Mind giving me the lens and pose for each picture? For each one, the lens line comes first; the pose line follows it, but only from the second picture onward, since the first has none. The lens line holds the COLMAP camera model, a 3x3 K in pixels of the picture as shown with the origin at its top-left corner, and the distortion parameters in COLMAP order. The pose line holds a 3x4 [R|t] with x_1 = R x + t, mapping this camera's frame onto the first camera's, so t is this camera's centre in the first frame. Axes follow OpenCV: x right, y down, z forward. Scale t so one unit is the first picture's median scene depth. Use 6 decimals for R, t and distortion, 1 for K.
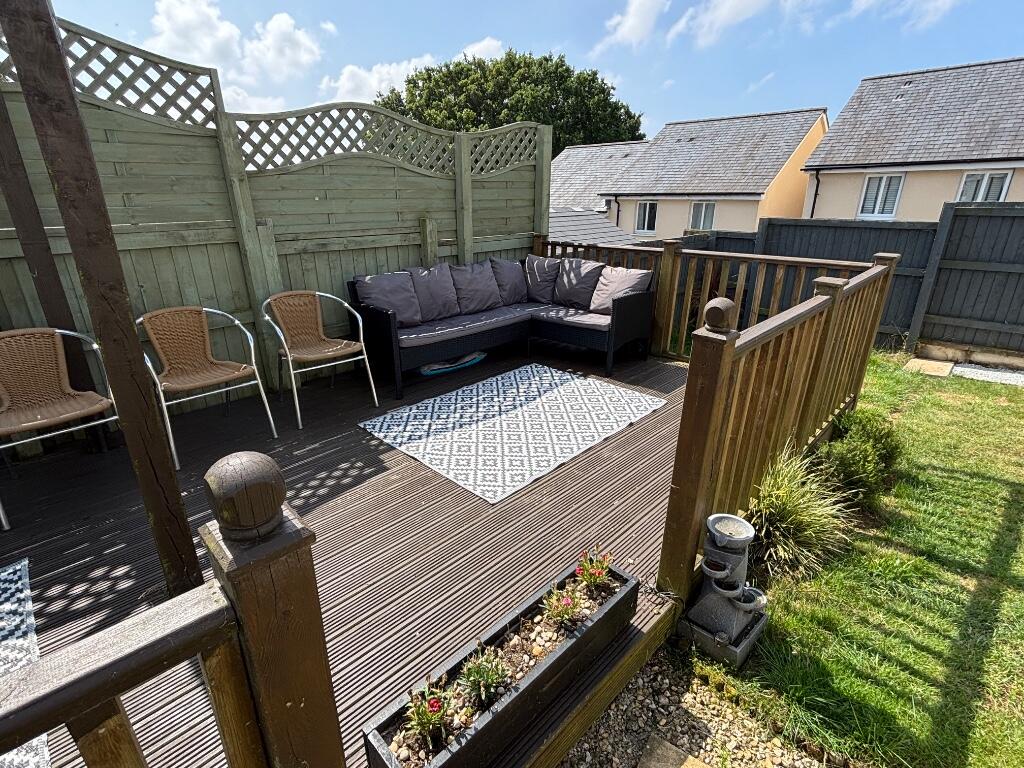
lens RADIAL K [[504.3, 0, 507.7], [0, 504.3, 383.1], [0, 0, 1]] dist [-0.000994, 0.000640]
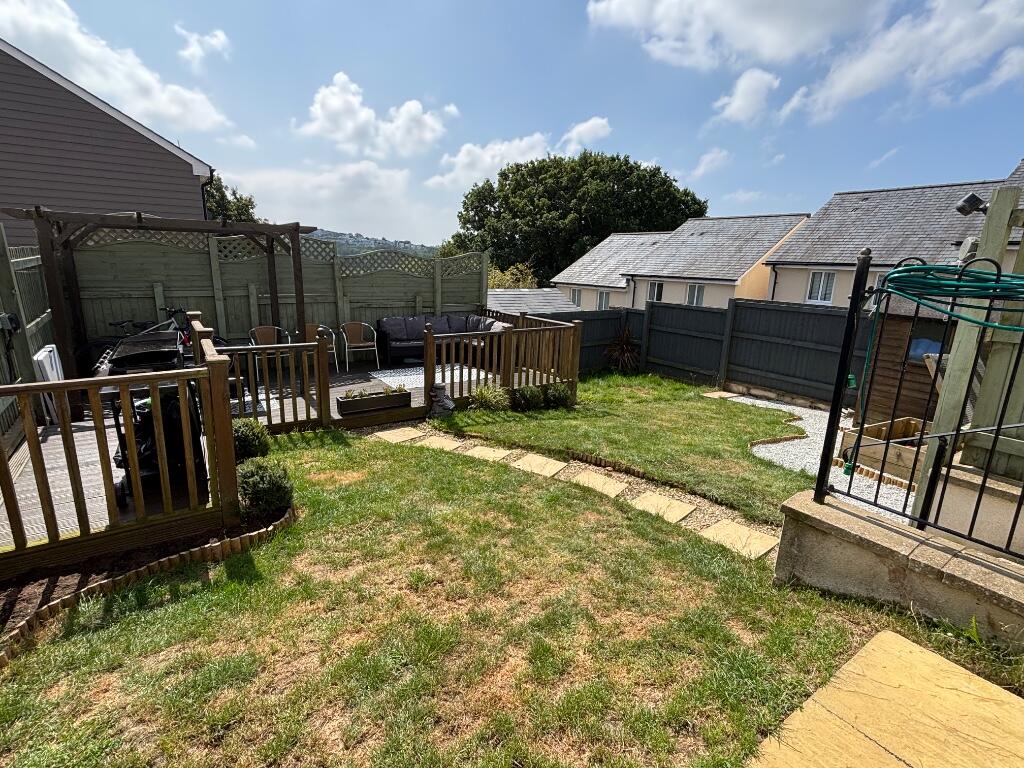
lens RADIAL K [[504.3, 0, 509.6], [0, 504.3, 386.8], [0, 0, 1]] dist [-0.000994, 0.000640]
pose [[0.980782, 0.079837, -0.178026, 0.455122], [-0.098906, 0.989964, -0.100939, 0.175840], [0.168181, 0.116607, 0.978835, -0.727005]]
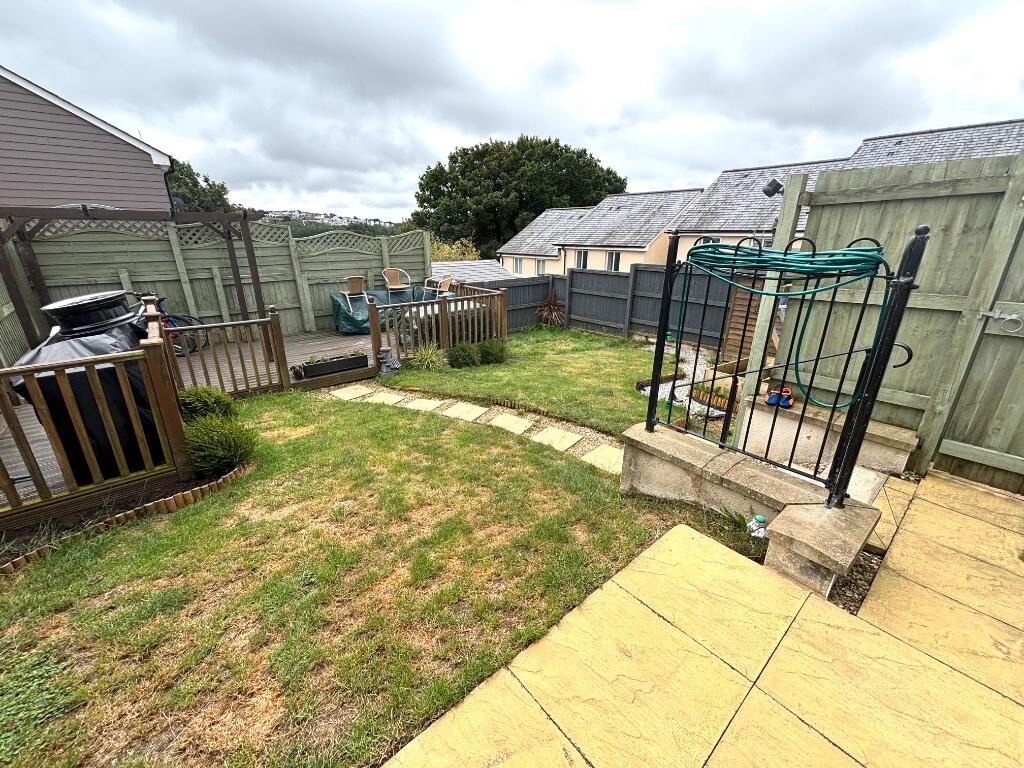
lens RADIAL K [[414.9, 0, 510.5], [0, 414.9, 386.1], [0, 0, 1]] dist [-0.004462, 0.001561]
pose [[0.995325, 0.040099, -0.087867, 0.528080], [-0.040216, 0.999191, 0.000435, 0.160520], [0.087813, 0.003101, 0.996132, -0.721936]]
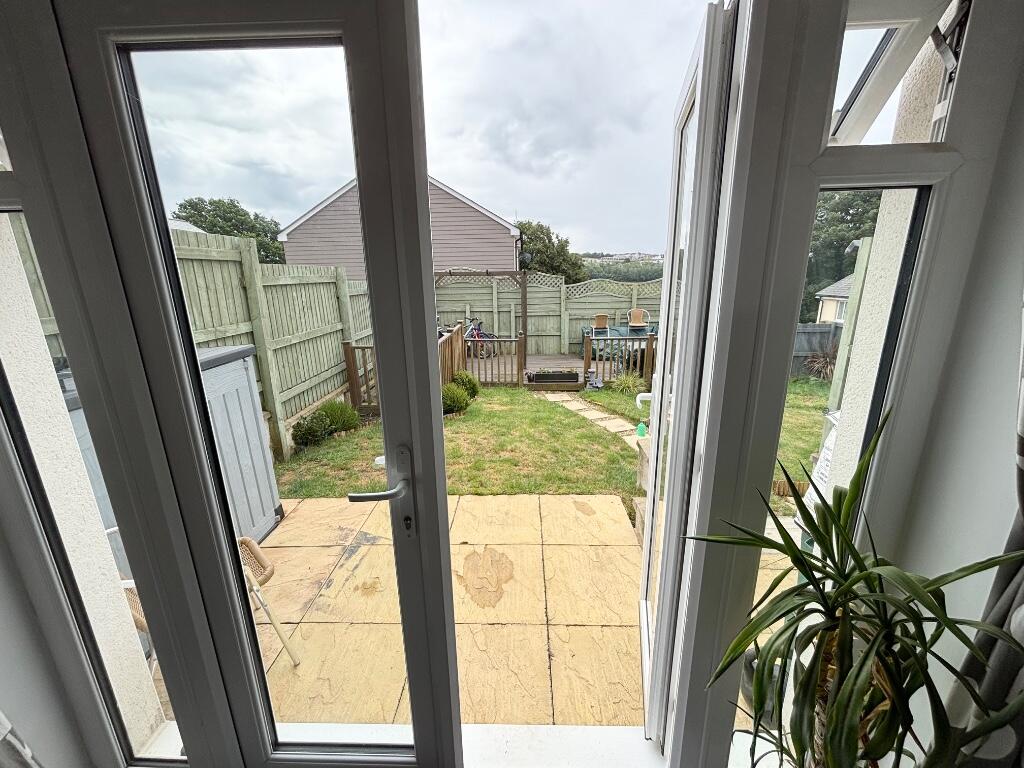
lens RADIAL K [[414.9, 0, 508.5], [0, 414.9, 388.8], [0, 0, 1]] dist [-0.004462, 0.001561]
pose [[0.672774, 0.190817, -0.714818, 0.902617], [-0.245461, 0.969012, 0.027649, 0.165717], [0.697943, 0.156859, 0.698764, -0.824541]]
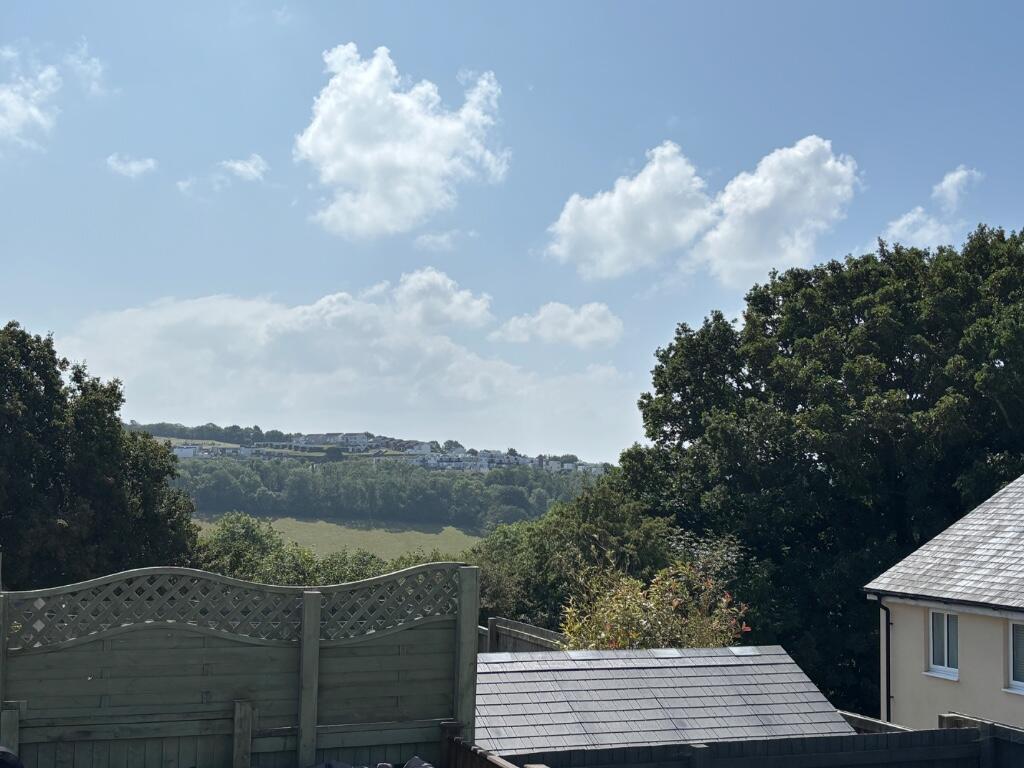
lens RADIAL K [[1347.3, 0, 500.1], [0, 1347.3, 424.5], [0, 0, 1]] dist [0.095092, 0.000000]
pose [[0.903495, -0.000639, -0.428599, 0.700234], [-0.168941, 0.918506, -0.357500, -0.035074], [0.393899, 0.395407, 0.829757, -0.446440]]
